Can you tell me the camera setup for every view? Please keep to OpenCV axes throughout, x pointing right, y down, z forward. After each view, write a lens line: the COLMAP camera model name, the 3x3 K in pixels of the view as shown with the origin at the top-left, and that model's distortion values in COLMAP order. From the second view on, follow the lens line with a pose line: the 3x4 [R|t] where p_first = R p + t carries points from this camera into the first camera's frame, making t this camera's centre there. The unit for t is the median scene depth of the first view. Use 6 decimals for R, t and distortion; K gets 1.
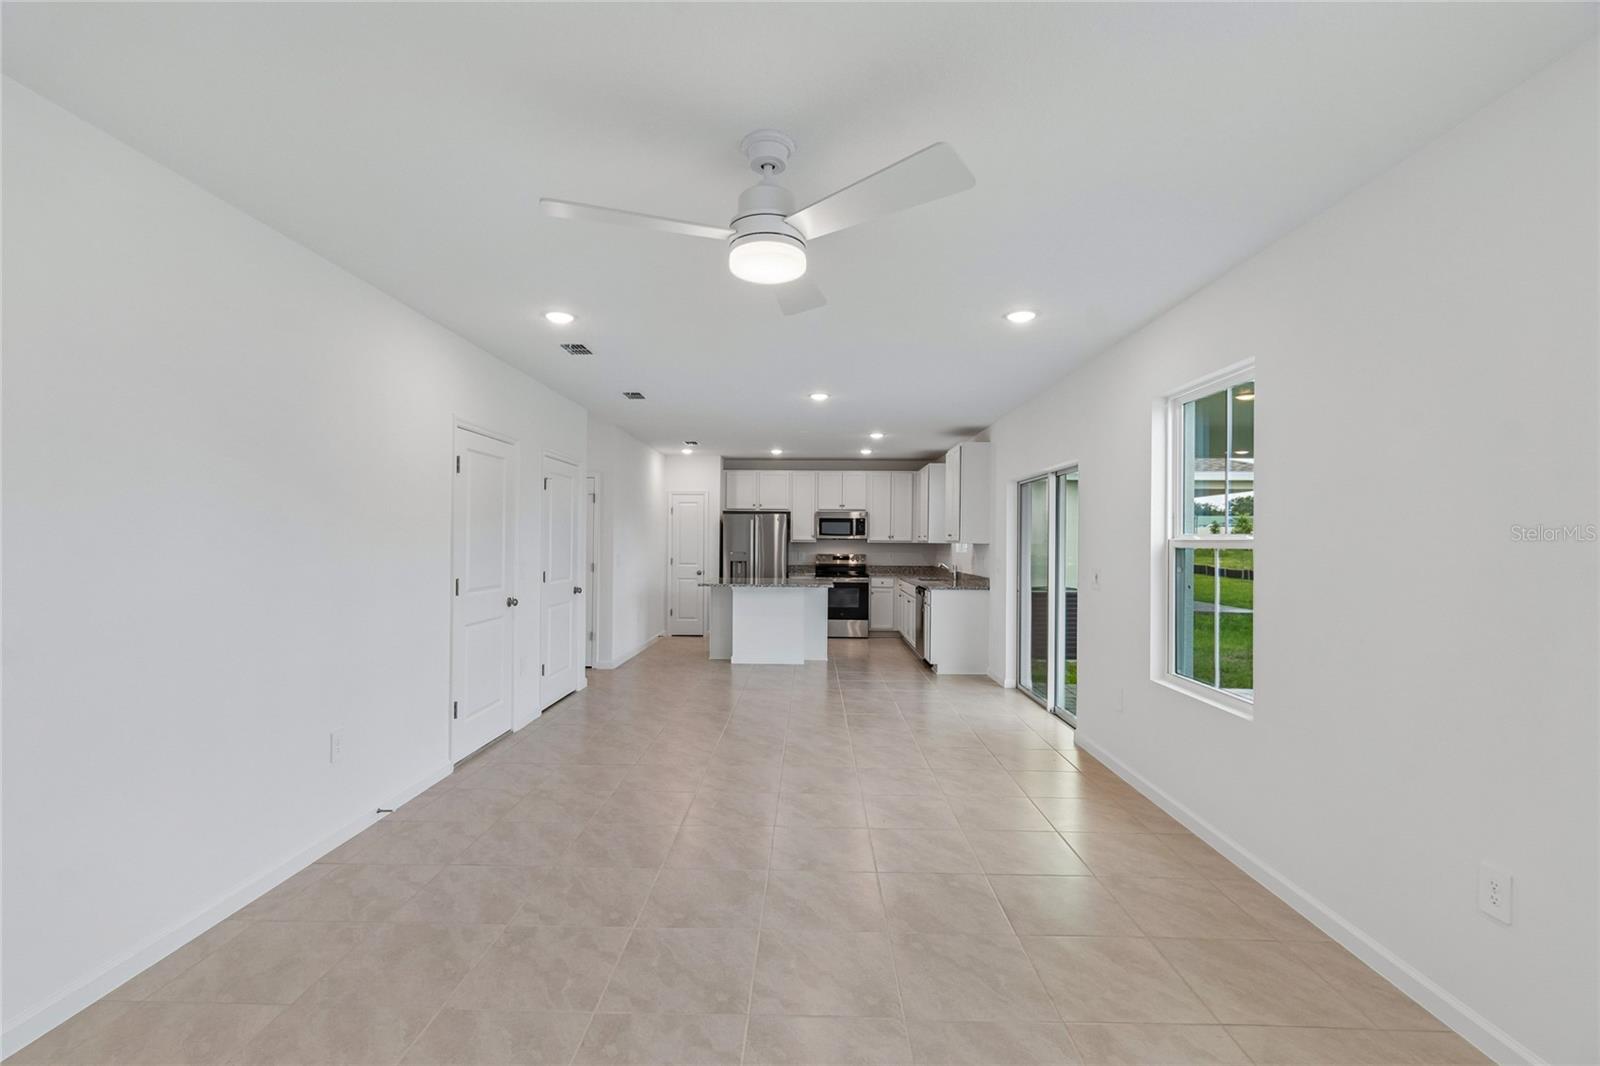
lens RADIAL K [[703.0, 0, 797.8], [0, 703.0, 540.3], [0, 0, 1]] dist [0.001170, -0.000184]
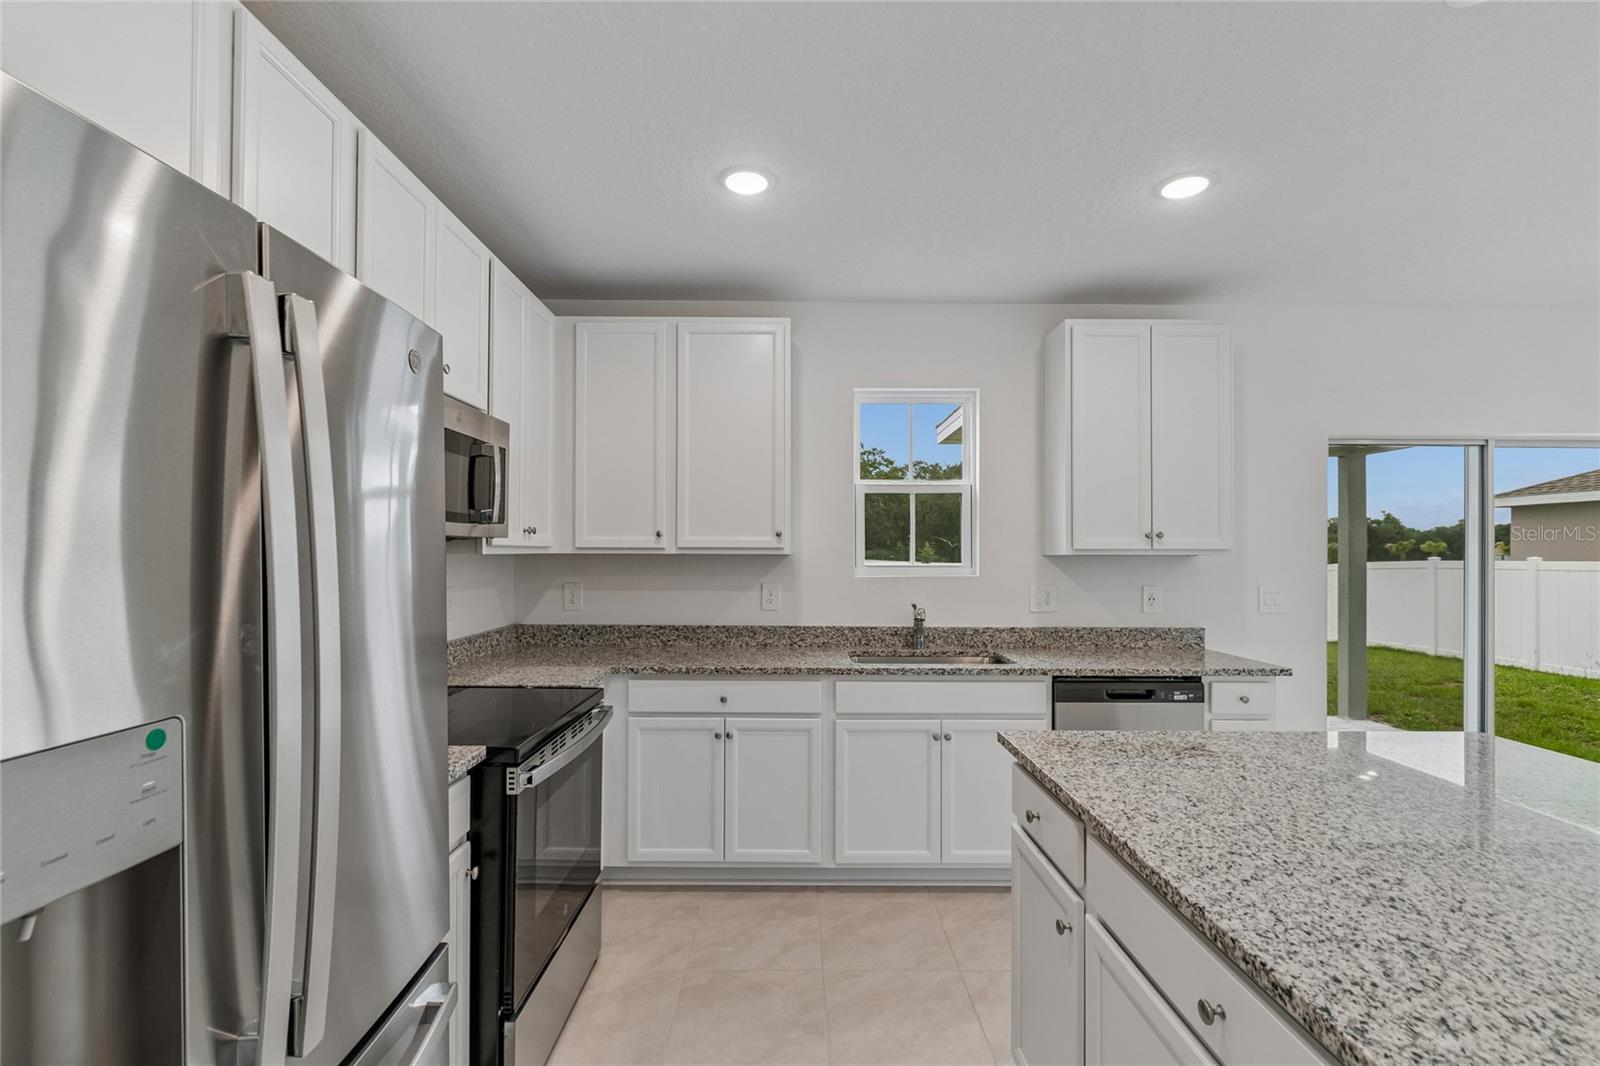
lens RADIAL K [[713.1, 0, 797.2], [0, 713.1, 546.2], [0, 0, 1]] dist [-0.000030, -0.000963]
pose [[-0.023110, -0.000388, 0.999733, -0.147377], [-0.005462, 0.999985, 0.000262, 0.000209], [-0.999718, -0.005454, -0.023112, 0.953531]]
